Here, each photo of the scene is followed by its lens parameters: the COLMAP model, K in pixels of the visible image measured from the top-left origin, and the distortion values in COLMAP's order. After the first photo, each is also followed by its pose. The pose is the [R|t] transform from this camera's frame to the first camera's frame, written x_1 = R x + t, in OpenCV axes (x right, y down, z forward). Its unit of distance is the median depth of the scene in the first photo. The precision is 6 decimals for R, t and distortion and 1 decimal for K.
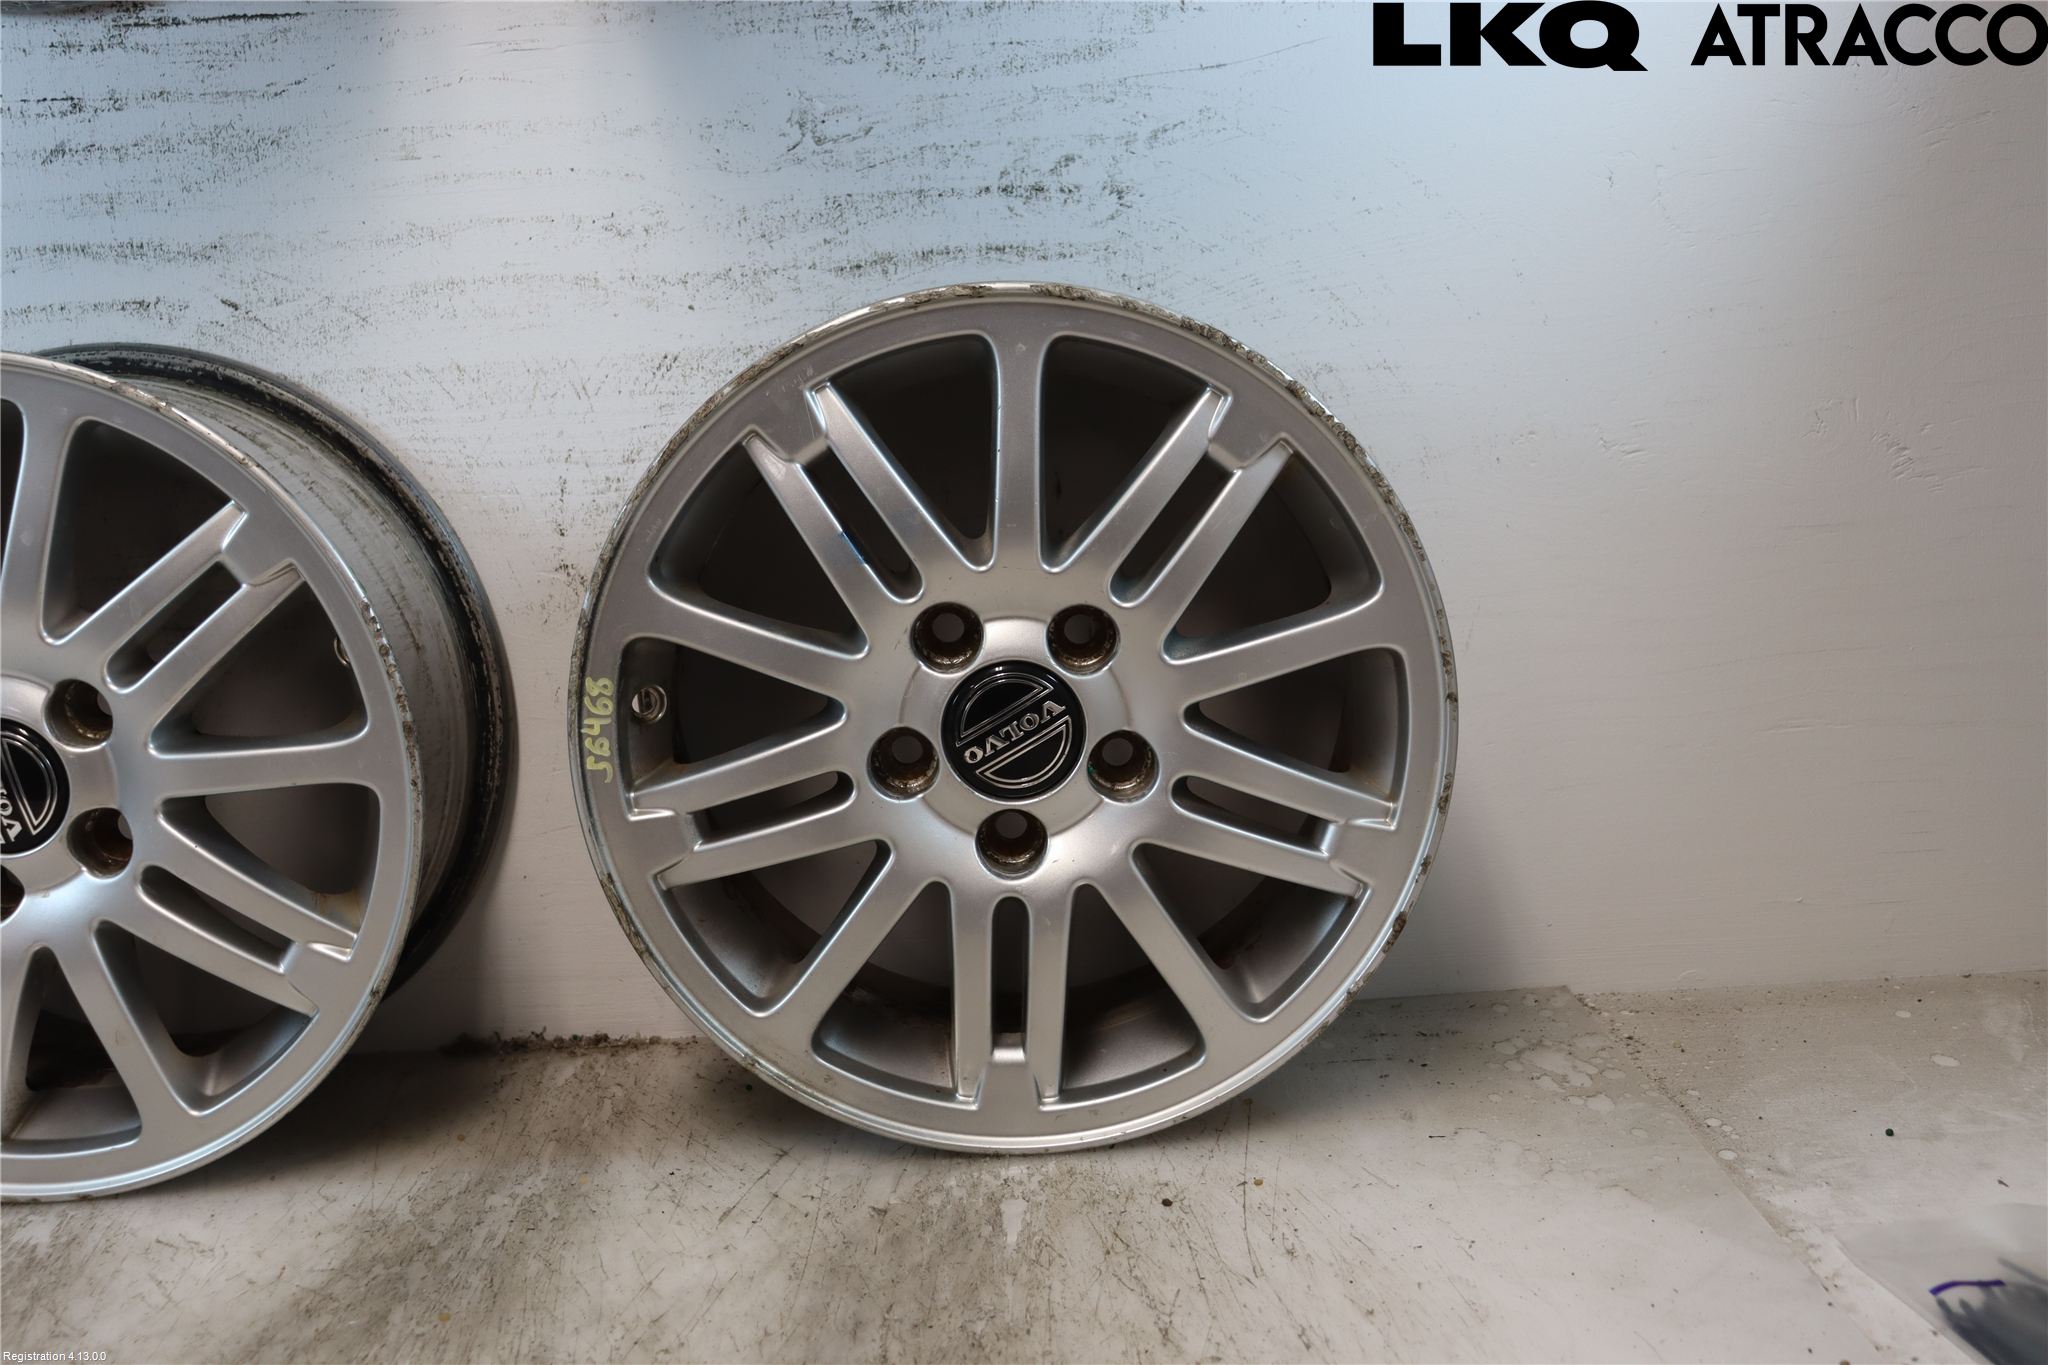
lens RADIAL K [[2107.7, 0, 1015.6], [0, 2107.7, 701.6], [0, 0, 1]] dist [-0.065056, 0.000000]
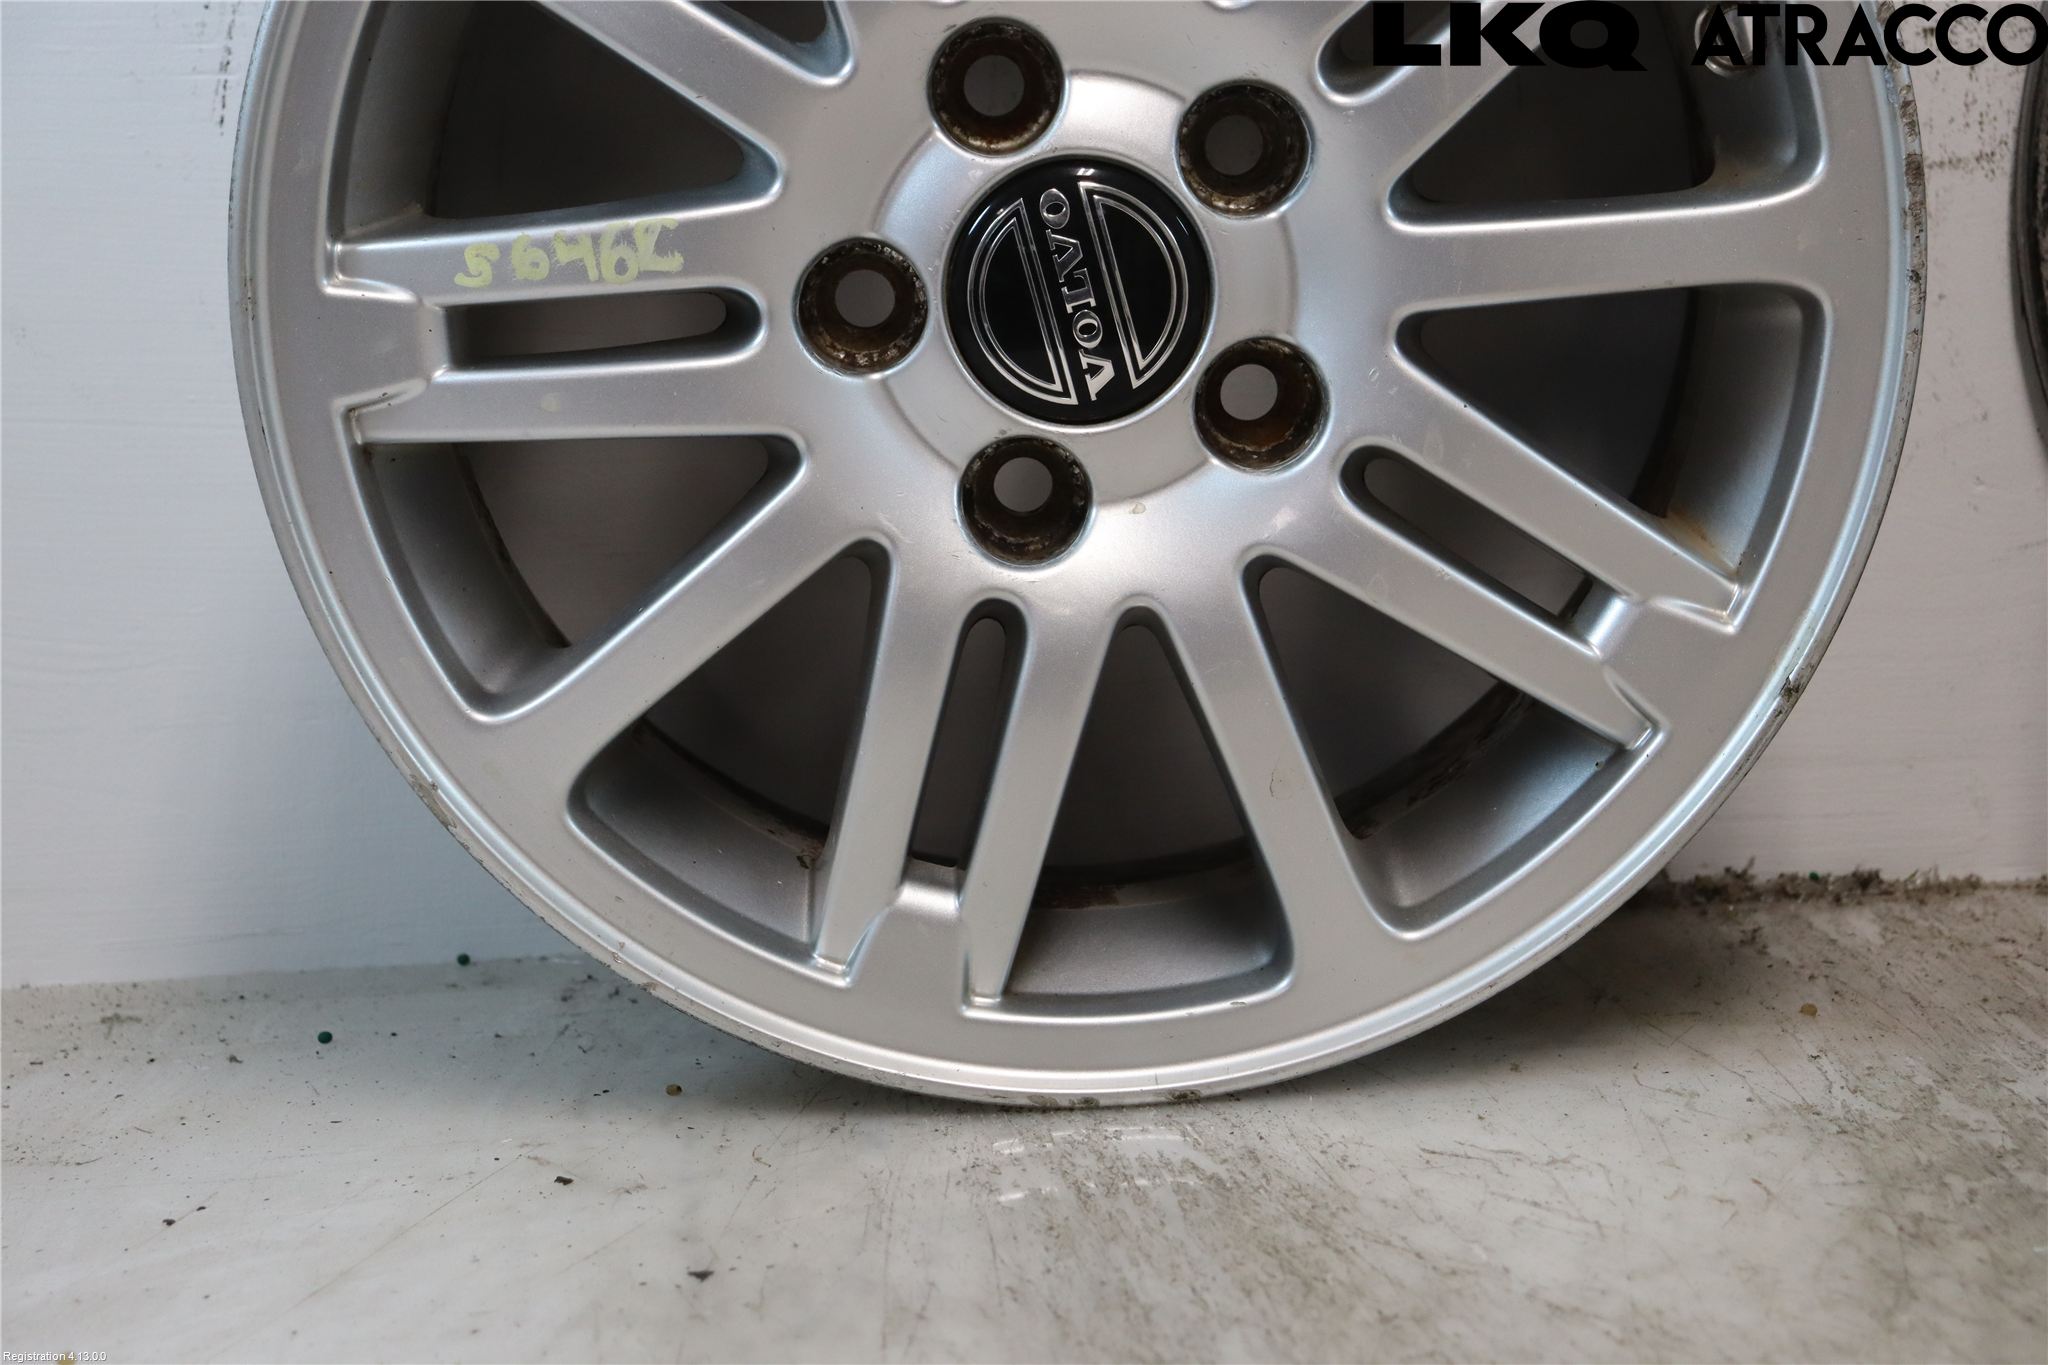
lens RADIAL K [[4053.0, 0, 1024.5], [0, 4053.0, 670.9], [0, 0, 1]] dist [0.271960, 0.000000]
pose [[0.999918, 0.003305, 0.012378, -0.458274], [-0.003203, 0.999961, -0.008221, 0.128675], [-0.012405, 0.008180, 0.999890, -0.020076]]
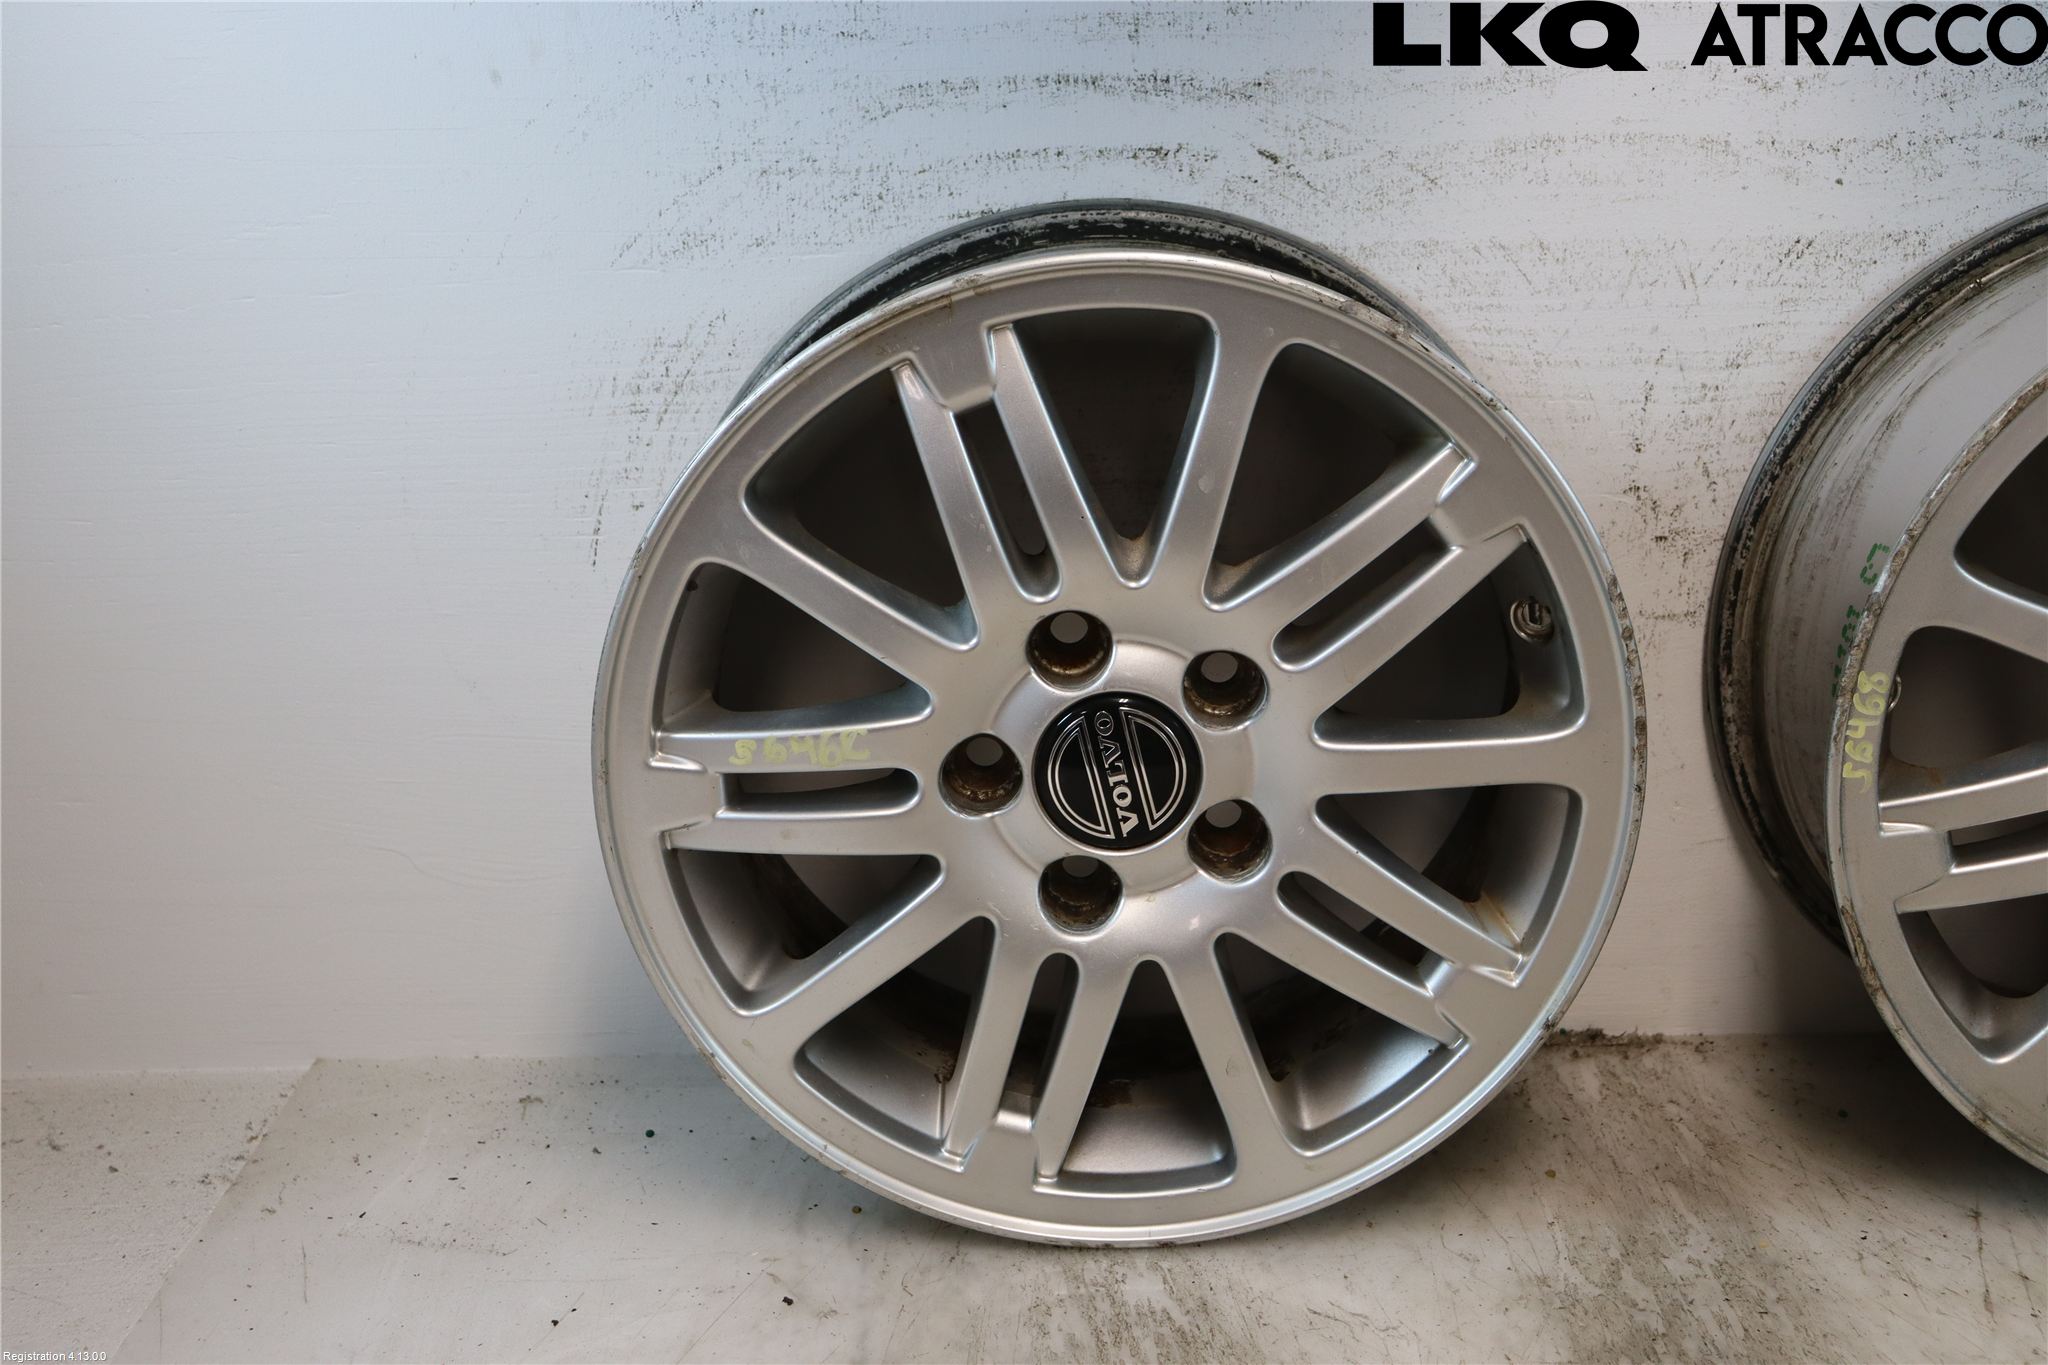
lens RADIAL K [[2502.9, 0, 1023.0], [0, 2502.9, 721.2], [0, 0, 1]] dist [0.000336, 0.000000]
pose [[0.999275, 0.034110, -0.016915, -0.454320], [-0.031746, 0.991721, 0.124423, -0.092012], [0.021019, -0.123796, 0.992085, 0.003772]]
